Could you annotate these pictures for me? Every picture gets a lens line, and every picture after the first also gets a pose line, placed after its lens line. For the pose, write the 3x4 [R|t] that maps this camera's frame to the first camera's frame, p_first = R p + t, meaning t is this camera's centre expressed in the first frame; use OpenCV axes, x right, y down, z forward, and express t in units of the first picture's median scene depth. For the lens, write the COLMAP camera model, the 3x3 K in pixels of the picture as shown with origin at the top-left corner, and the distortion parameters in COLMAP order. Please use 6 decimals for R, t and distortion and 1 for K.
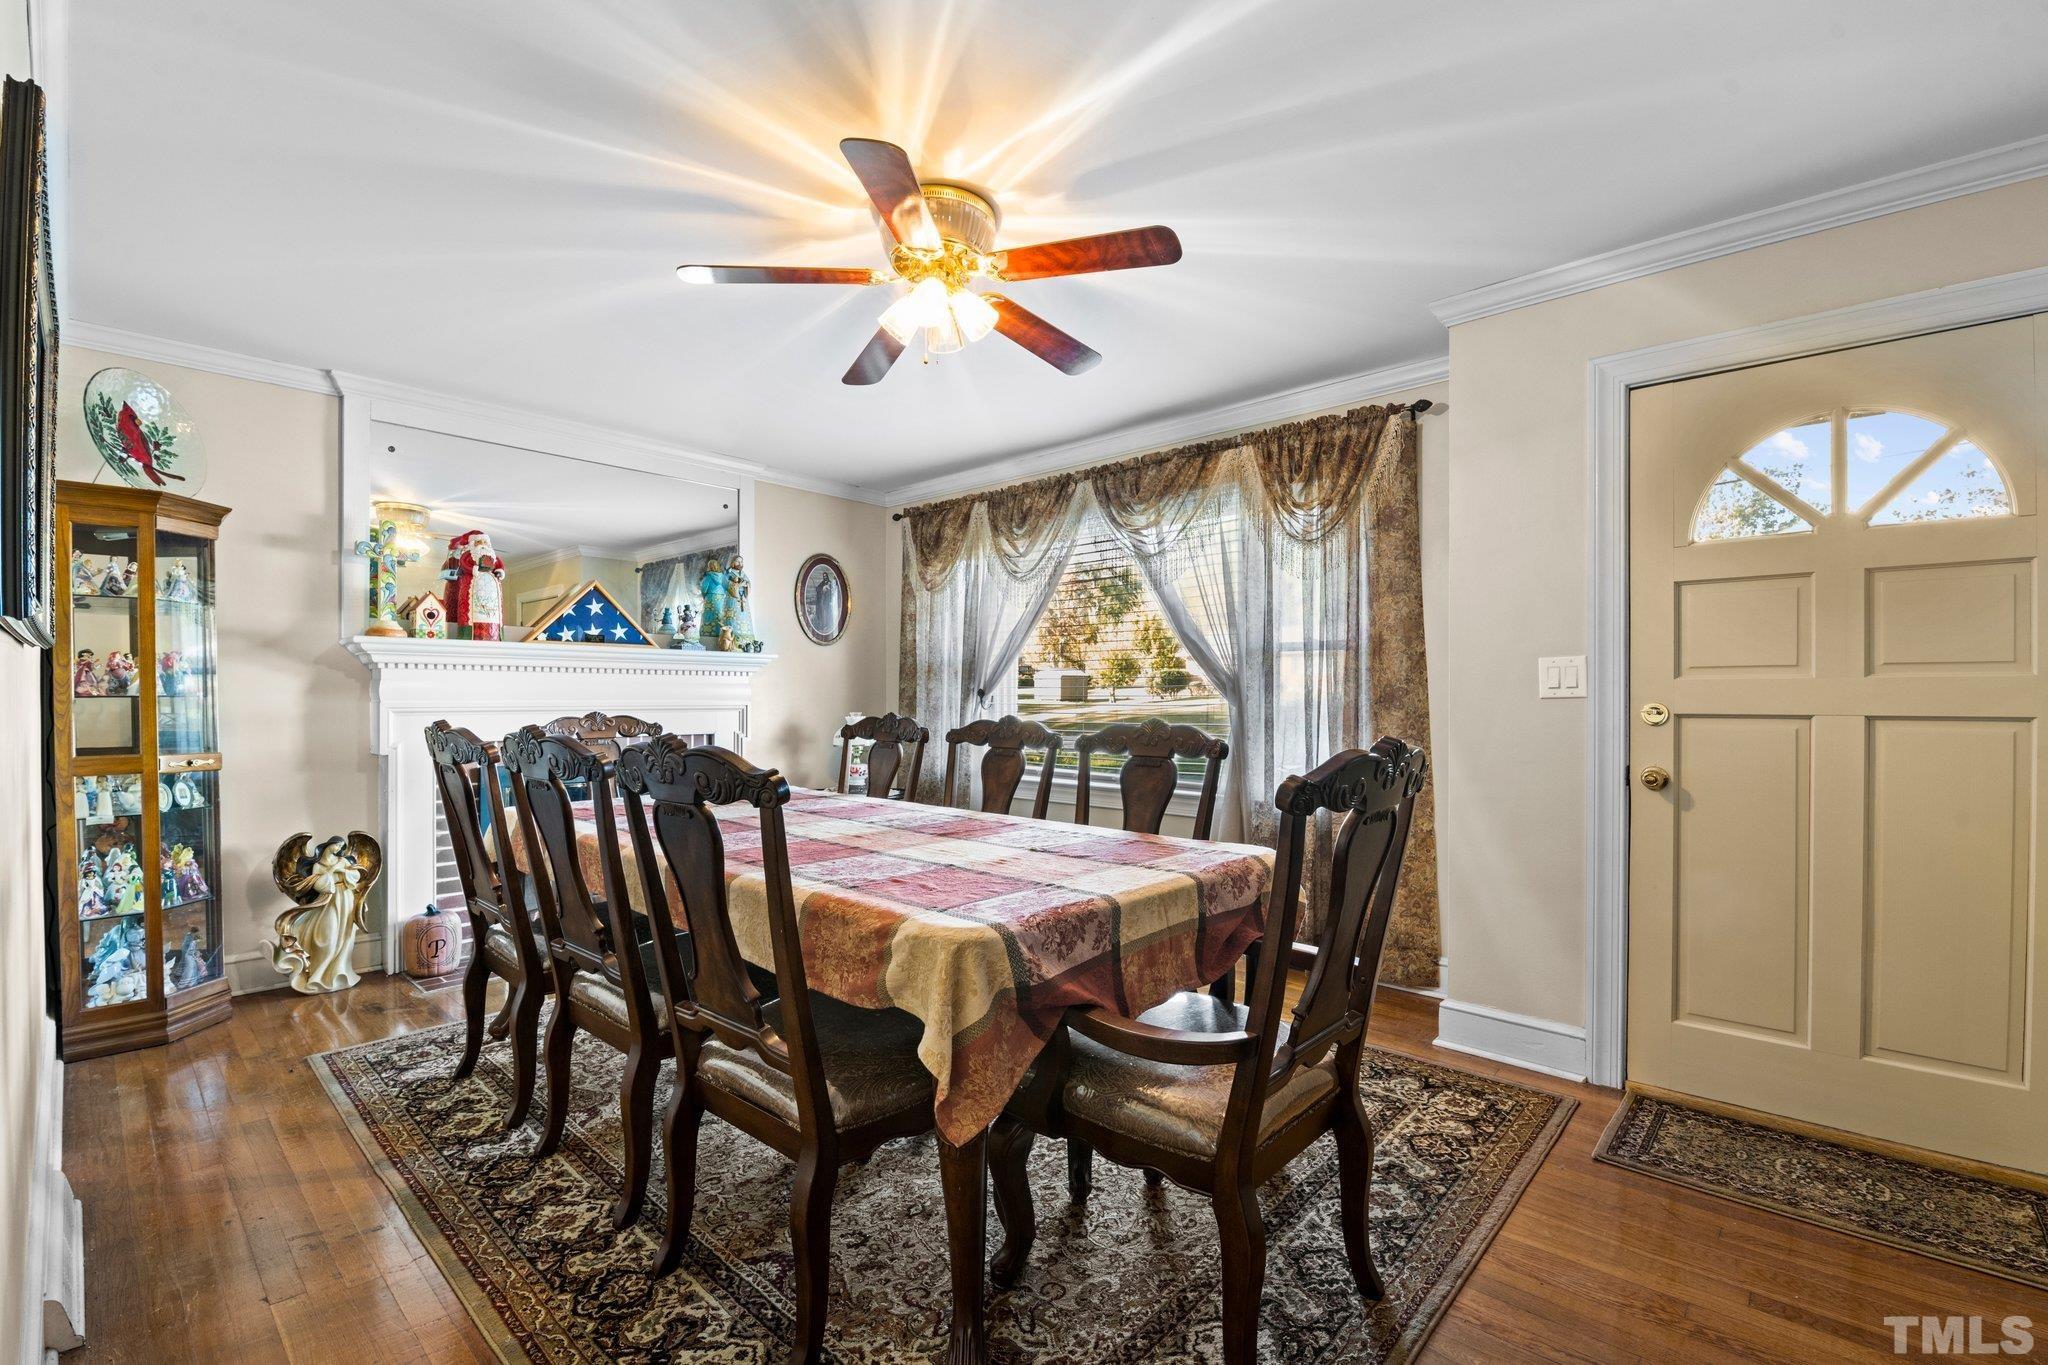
lens RADIAL K [[895.4, 0, 1014.2], [0, 895.4, 695.6], [0, 0, 1]] dist [-0.013298, -0.003158]
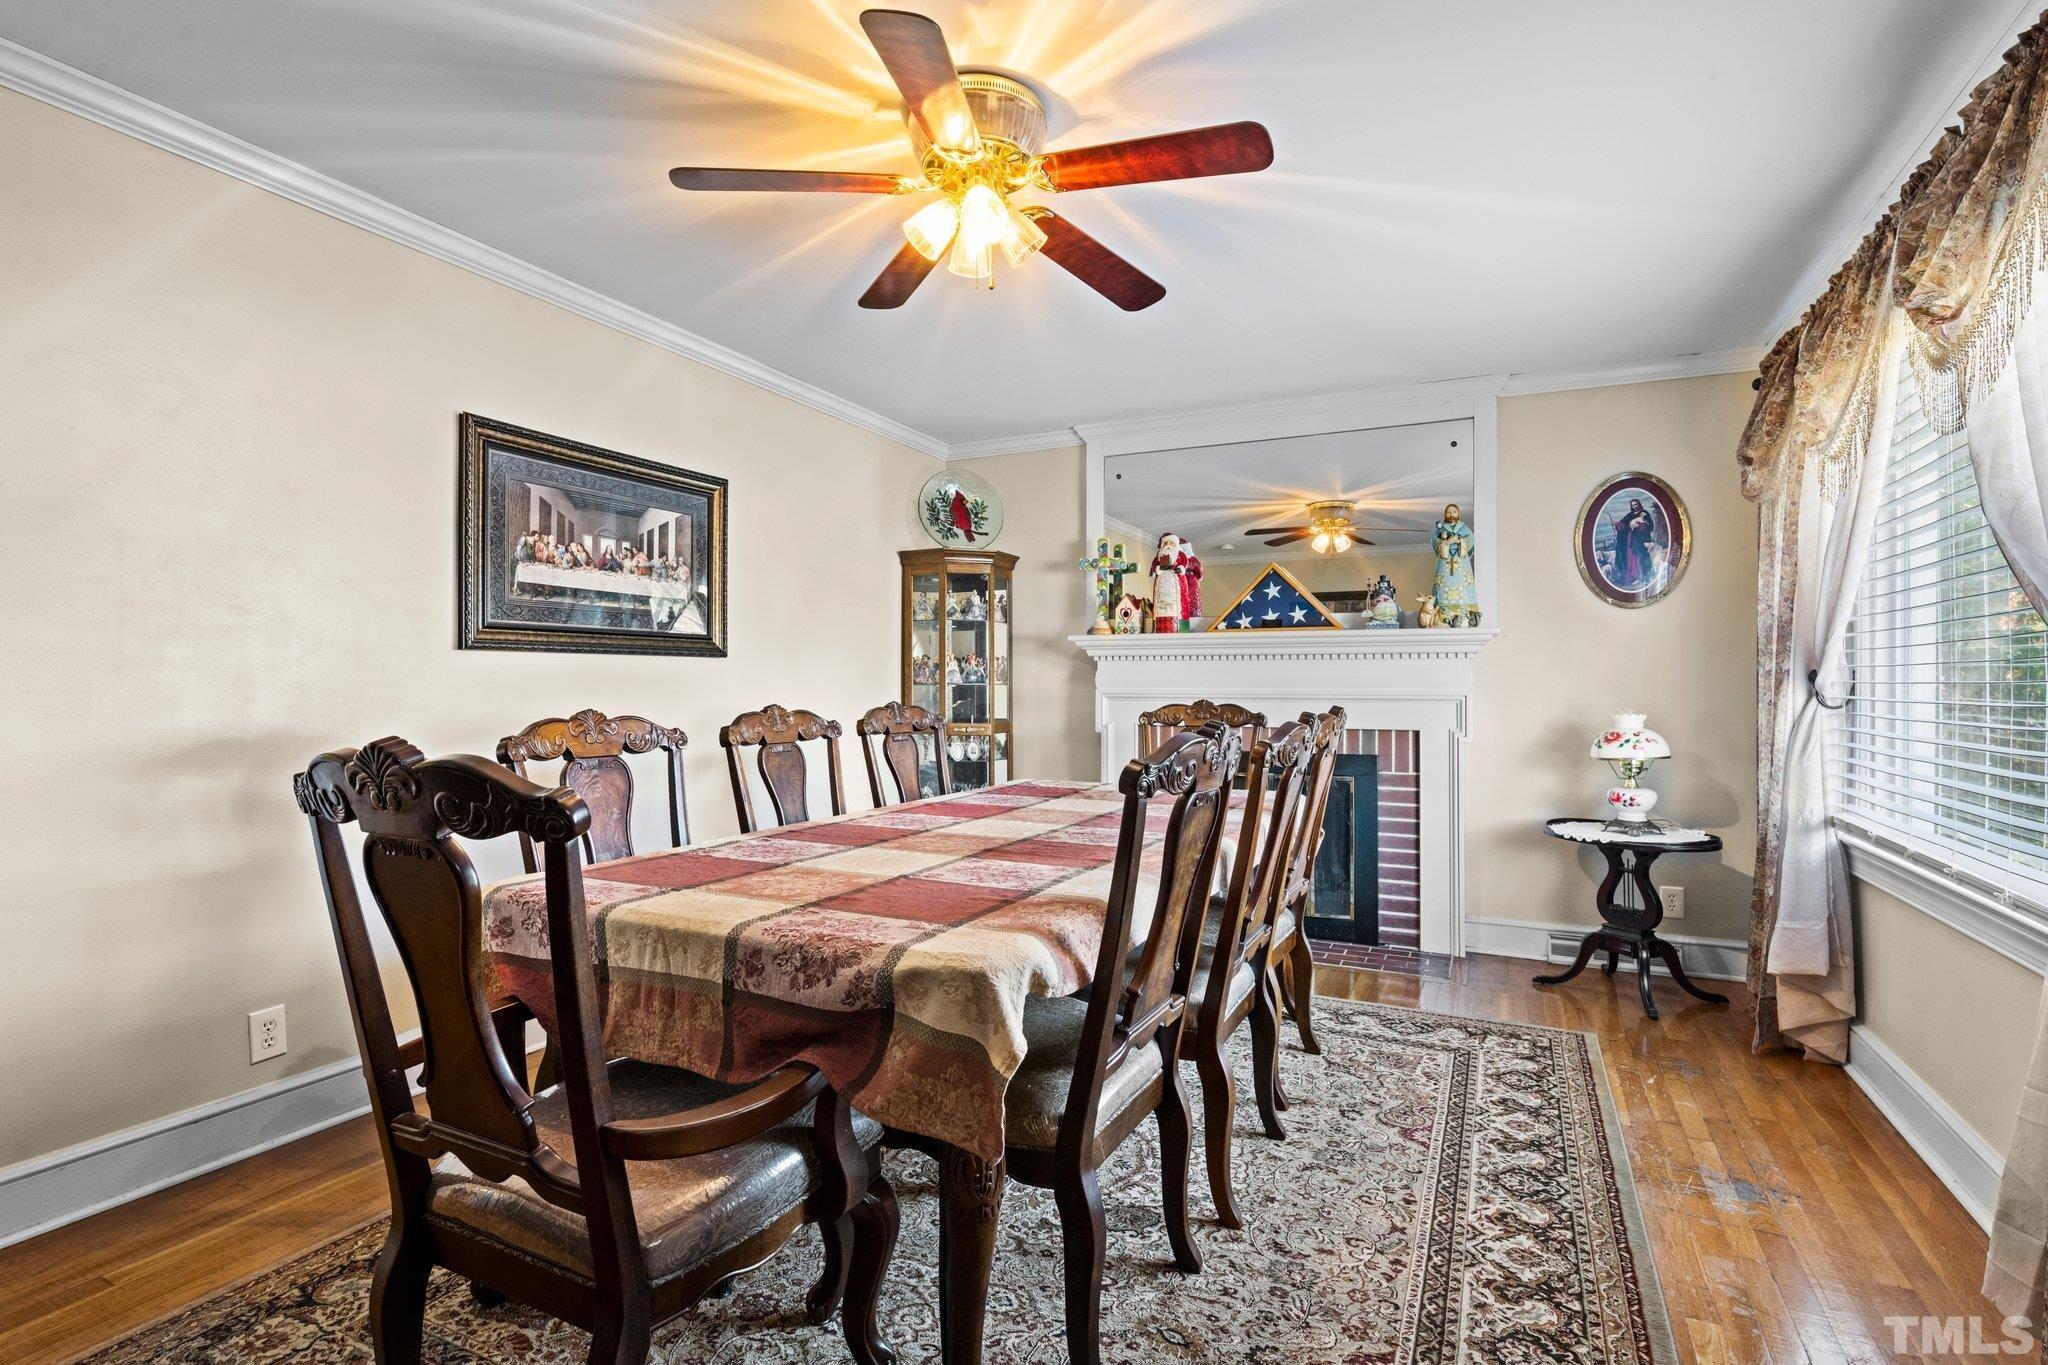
lens RADIAL K [[984.1, 0, 1016.5], [0, 984.1, 679.1], [0, 0, 1]] dist [-0.003267, -0.000291]
pose [[0.276200, -0.007568, -0.961070, 0.588541], [0.000180, 0.999969, -0.007823, 0.004519], [0.961100, 0.001988, 0.276193, 0.563563]]
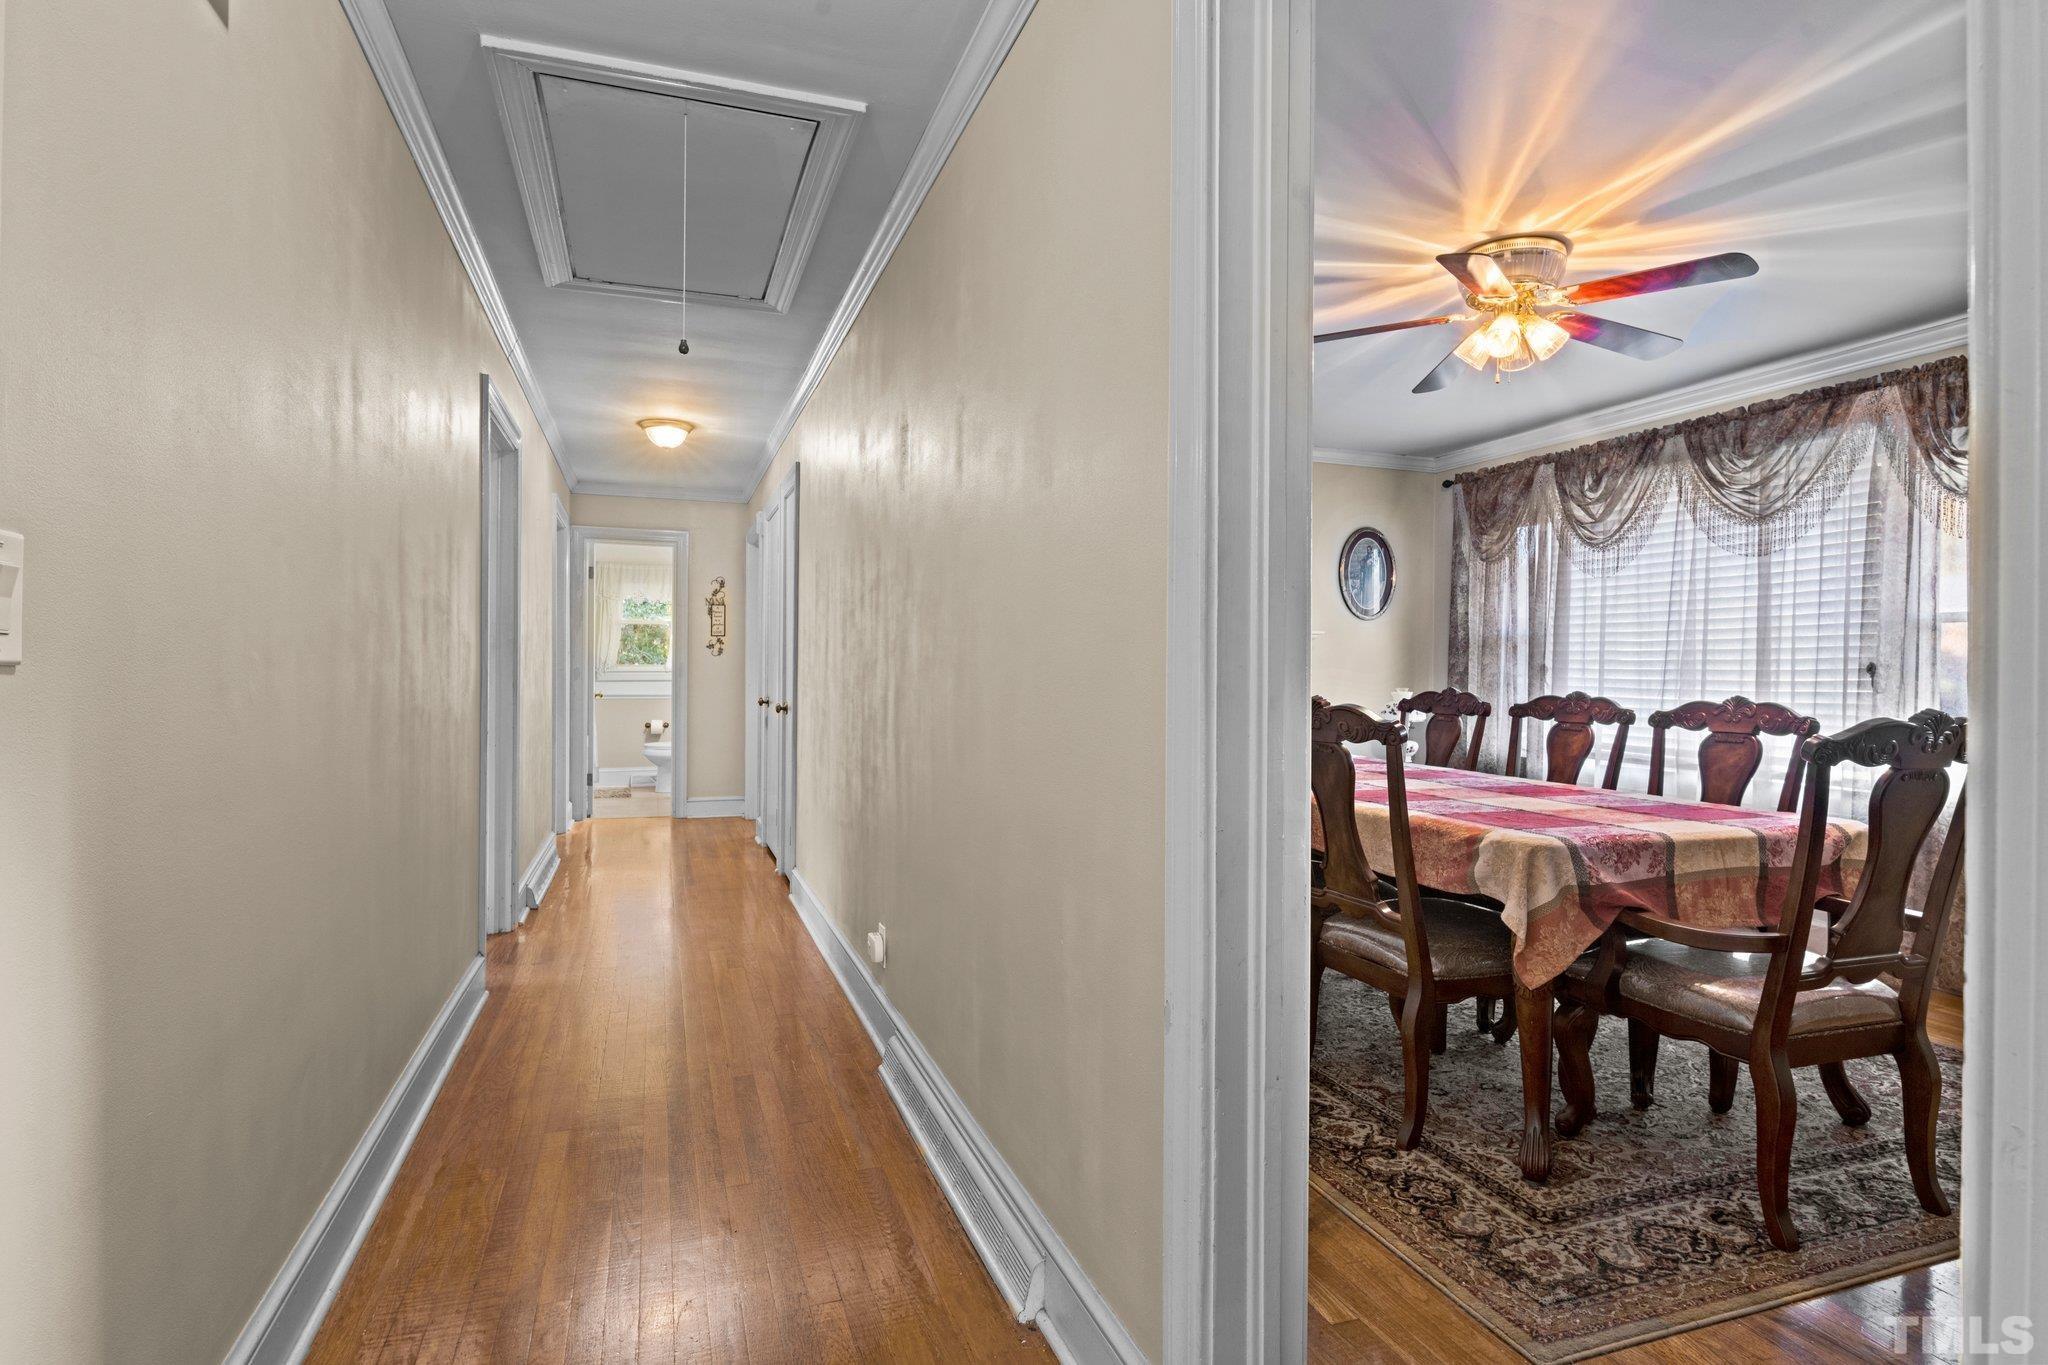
lens RADIAL K [[1072.9, 0, 1019.6], [0, 1072.9, 672.8], [0, 0, 1]] dist [0.006000, -0.003527]
pose [[0.883103, 0.007577, -0.469119, 0.007061], [-0.006718, 0.999971, 0.003504, 0.000522], [0.469132, 0.000057, 0.883128, -0.378507]]
